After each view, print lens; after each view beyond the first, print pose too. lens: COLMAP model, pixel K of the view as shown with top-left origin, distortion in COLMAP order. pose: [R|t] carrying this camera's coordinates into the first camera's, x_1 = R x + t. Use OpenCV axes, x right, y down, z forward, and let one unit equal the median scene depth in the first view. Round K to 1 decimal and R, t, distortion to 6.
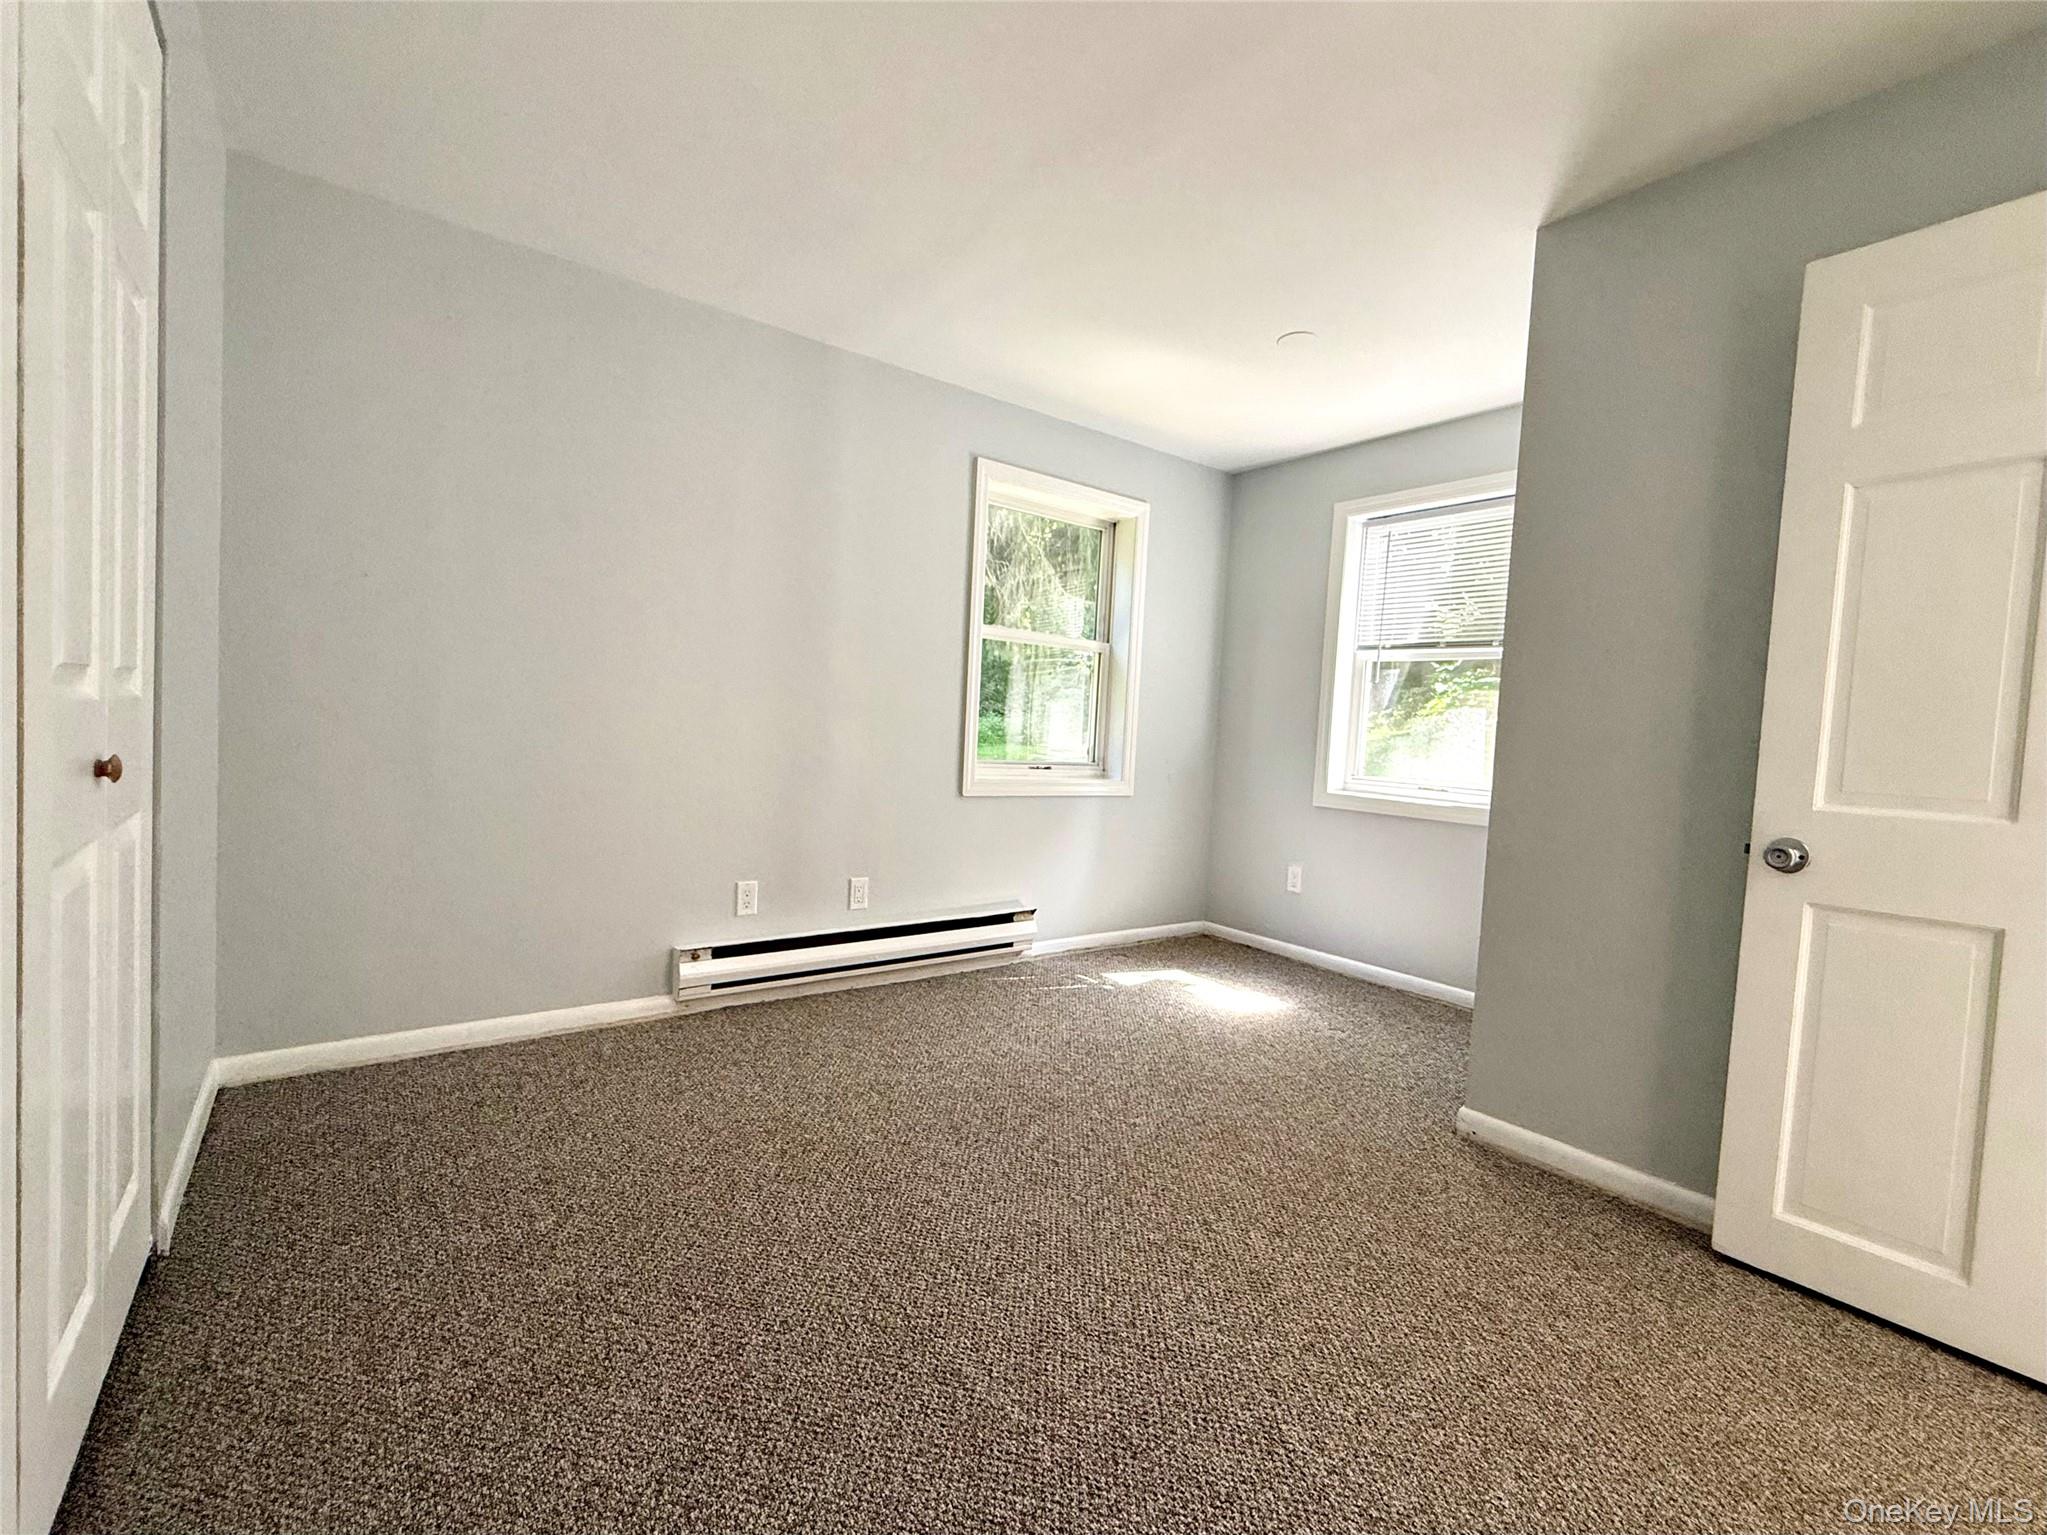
lens RADIAL K [[818.9, 0, 1026.9], [0, 818.9, 767.0], [0, 0, 1]] dist [-0.000654, 0.000589]
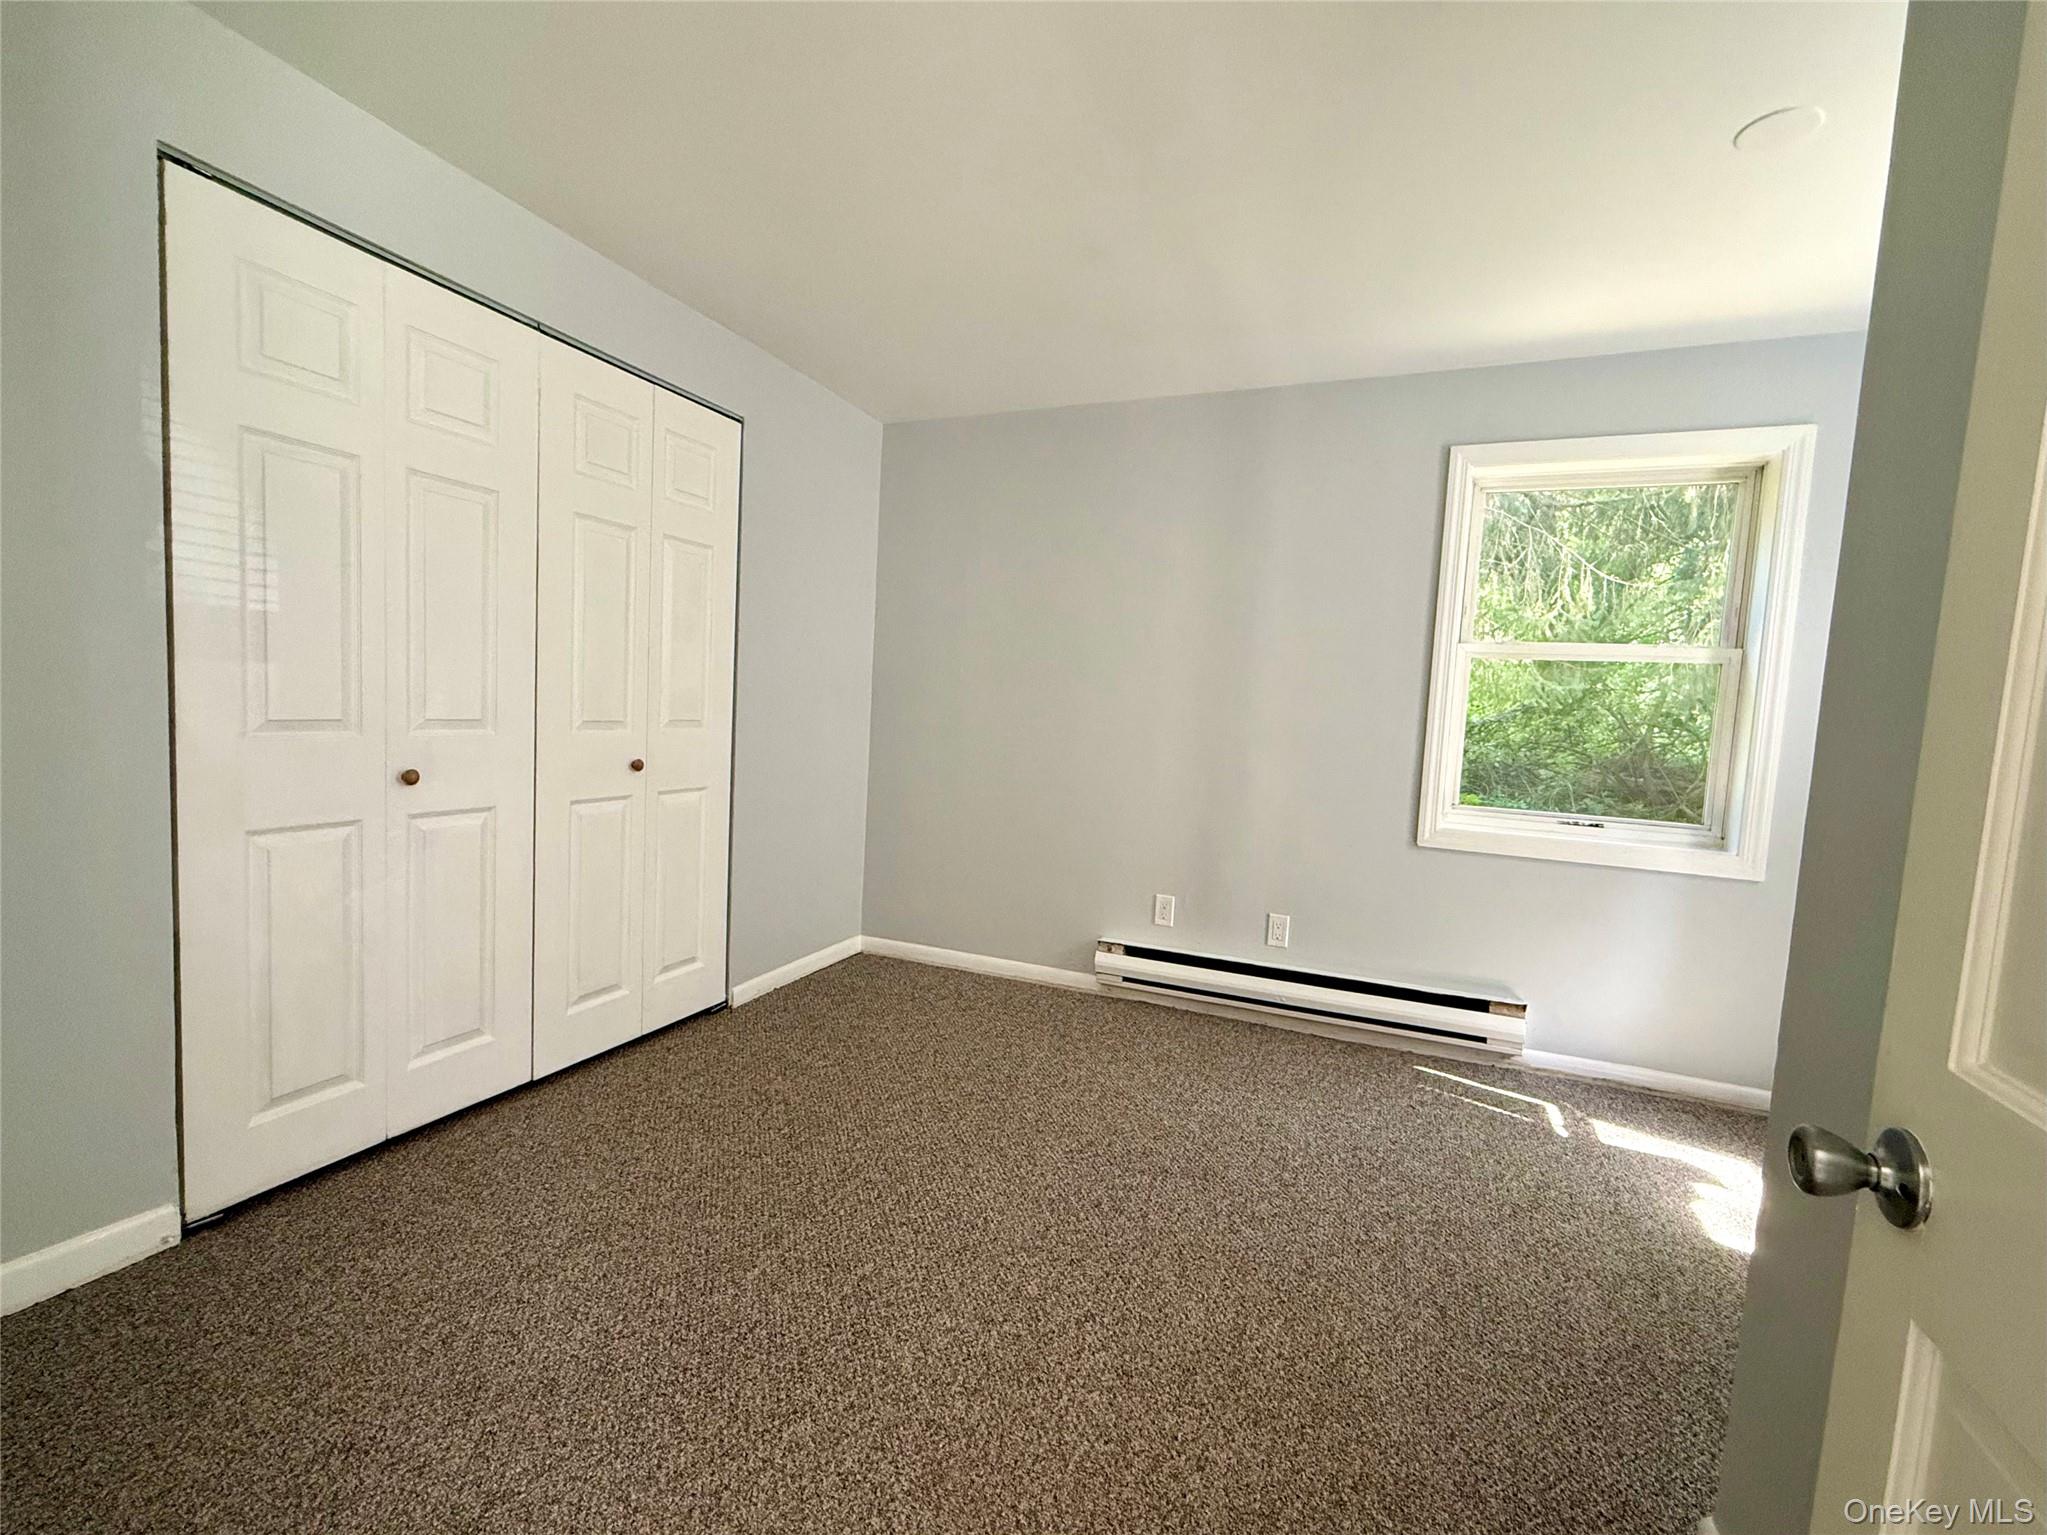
lens RADIAL K [[818.9, 0, 1028.3], [0, 818.9, 766.8], [0, 0, 1]] dist [-0.000654, 0.000589]
pose [[0.547860, 0.036995, -0.835752, 0.487091], [-0.065823, 0.997831, 0.001020, -0.024995], [0.833977, 0.054453, 0.549106, 0.218771]]
